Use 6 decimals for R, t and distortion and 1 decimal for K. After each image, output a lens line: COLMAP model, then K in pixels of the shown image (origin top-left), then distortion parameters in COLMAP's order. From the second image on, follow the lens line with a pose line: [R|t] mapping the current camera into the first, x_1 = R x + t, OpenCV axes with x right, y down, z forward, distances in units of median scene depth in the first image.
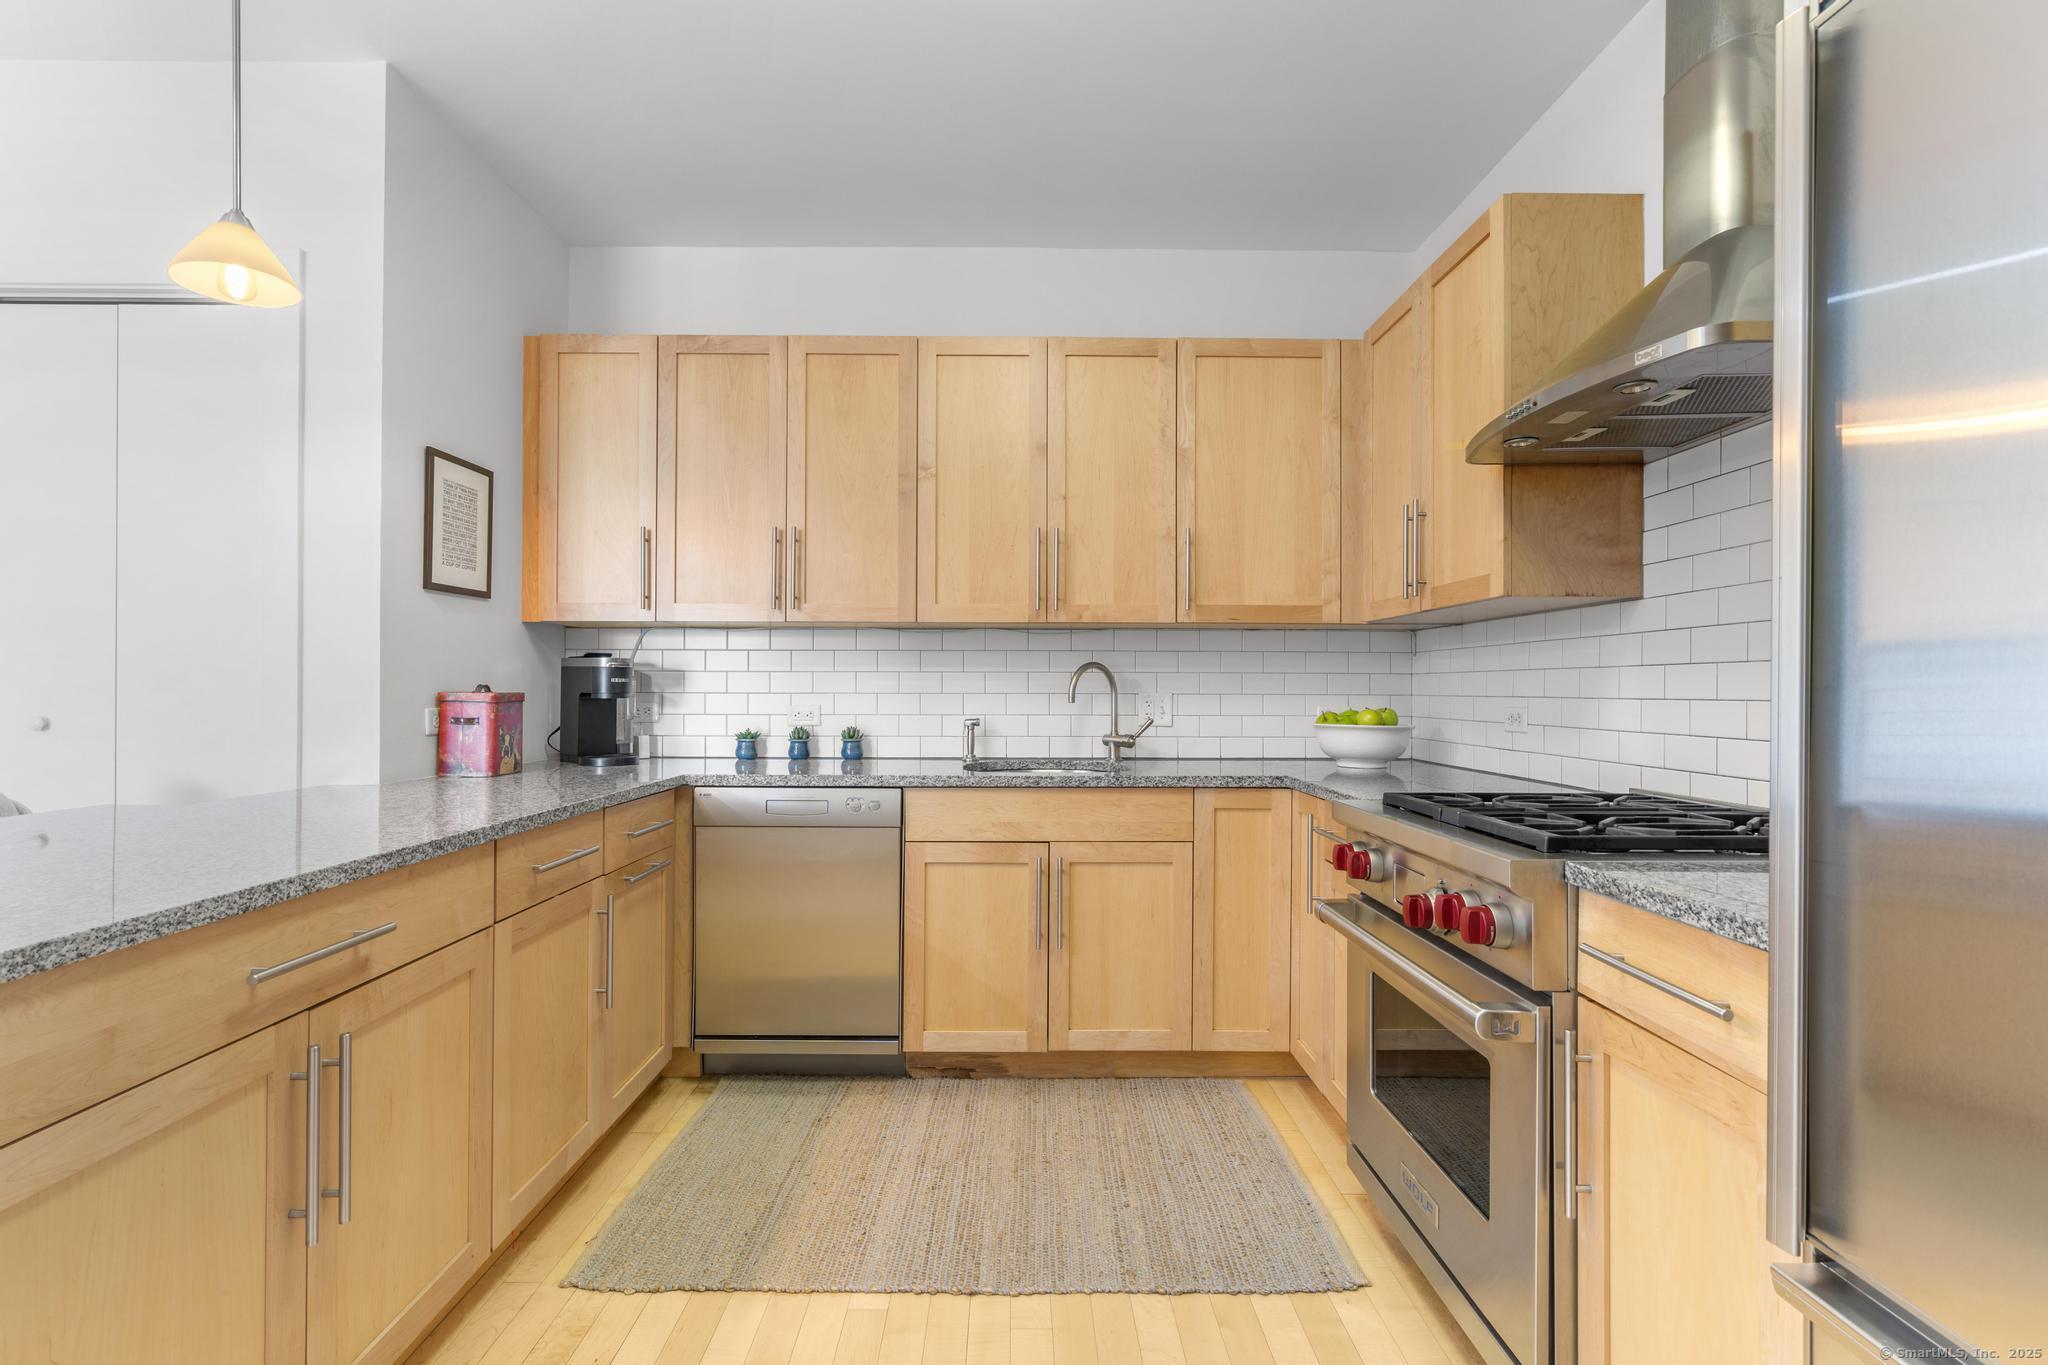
lens RADIAL K [[932.1, 0, 1020.3], [0, 932.1, 681.2], [0, 0, 1]] dist [-0.006376, 0.004565]
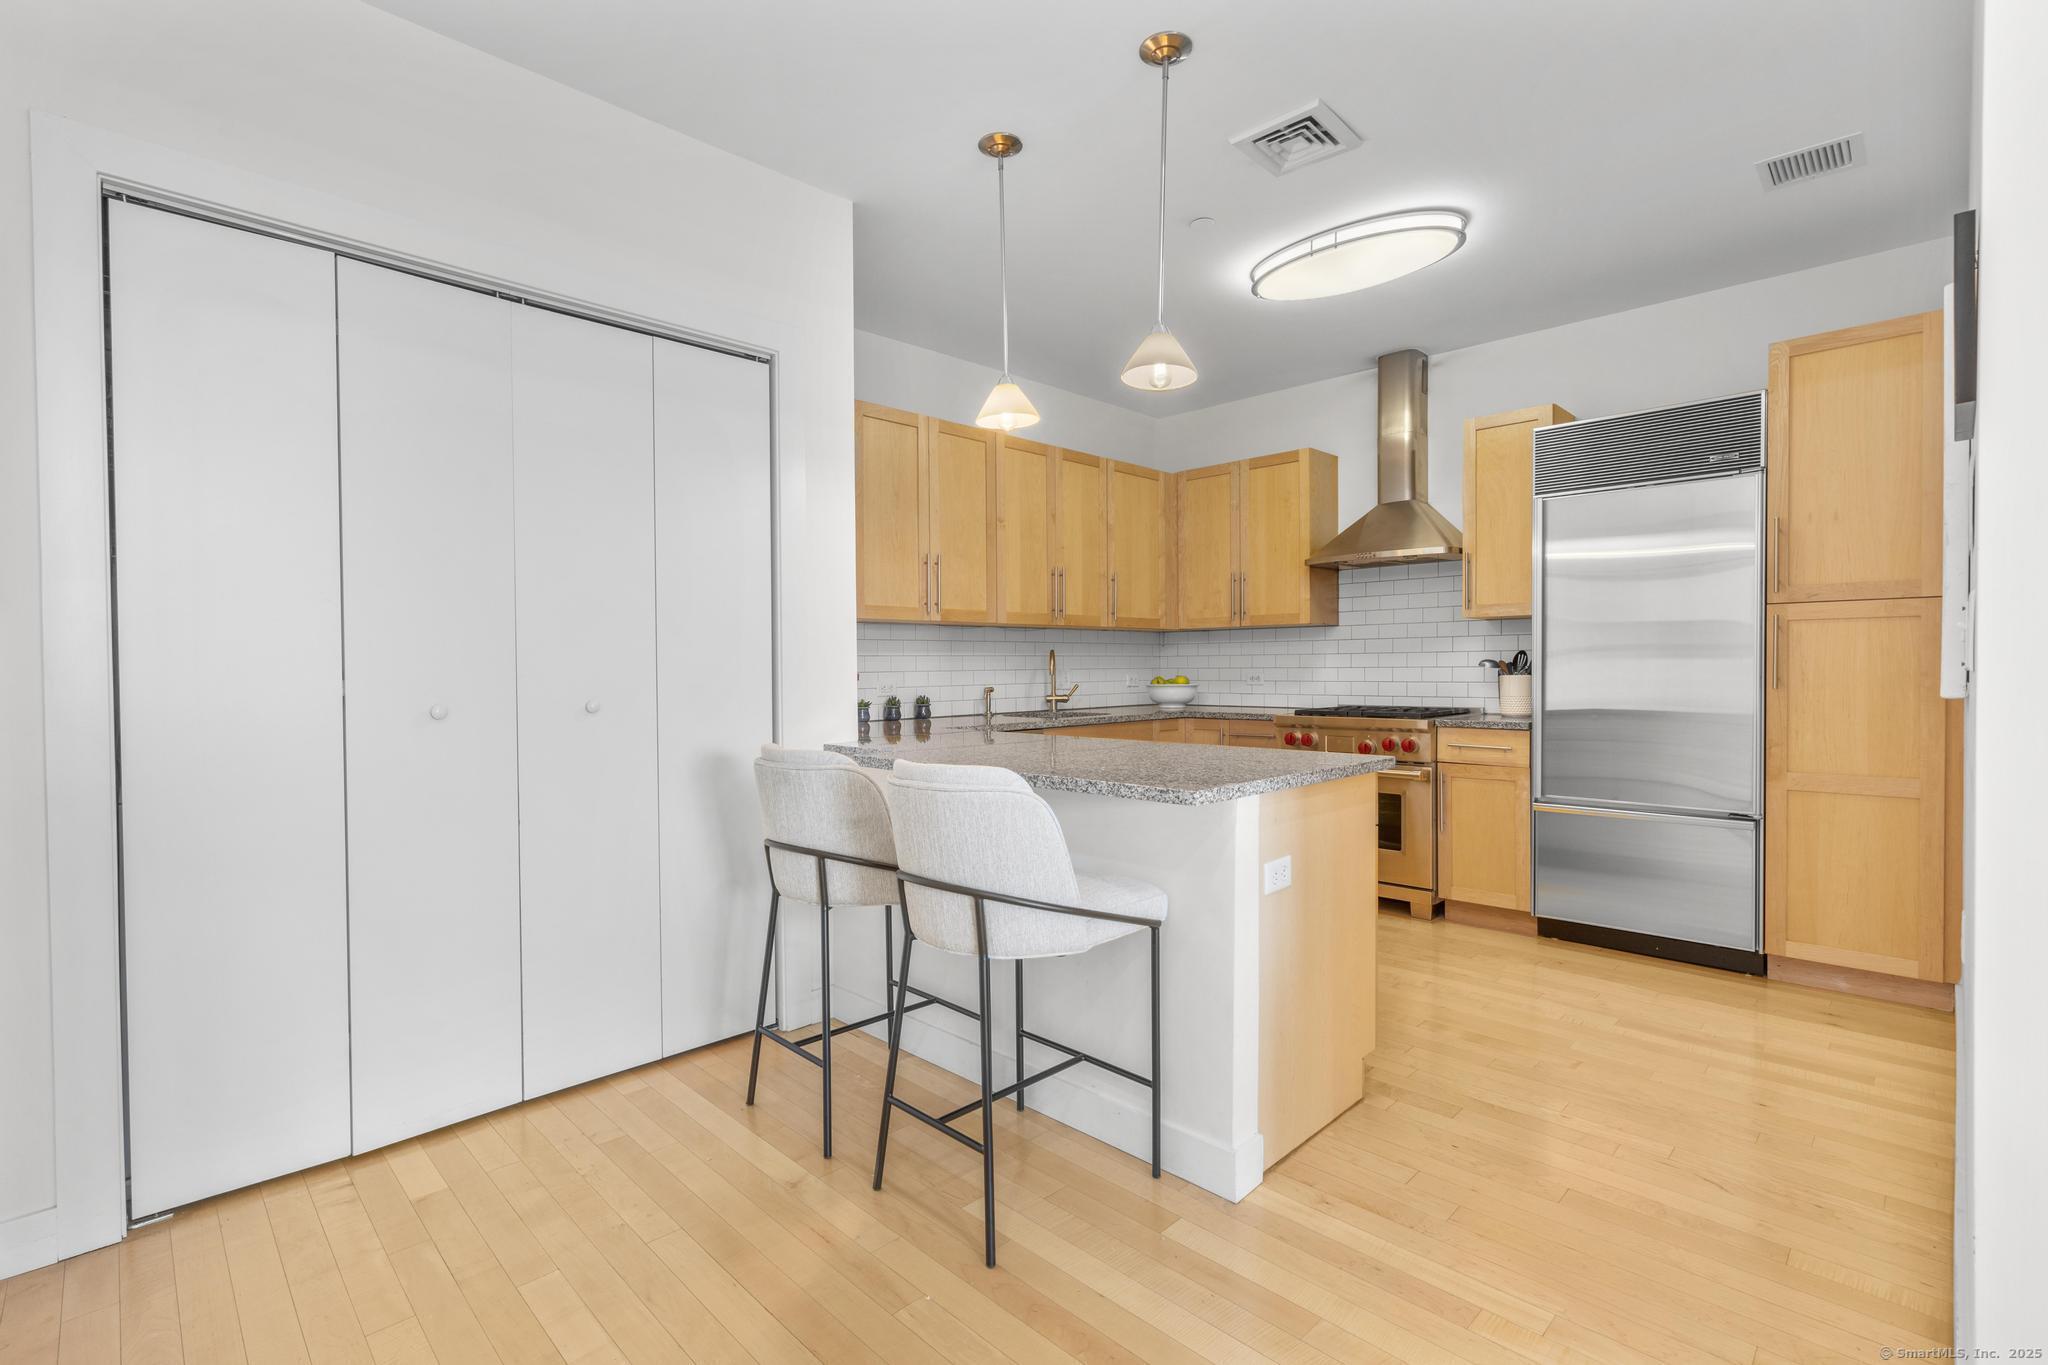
lens RADIAL K [[932.1, 0, 1019.6], [0, 932.1, 682.8], [0, 0, 1]] dist [-0.006376, 0.004565]
pose [[0.716124, -0.021811, 0.697633, -1.274906], [0.004315, 0.999631, 0.026823, -0.008056], [-0.697960, -0.016199, 0.715953, -0.120733]]
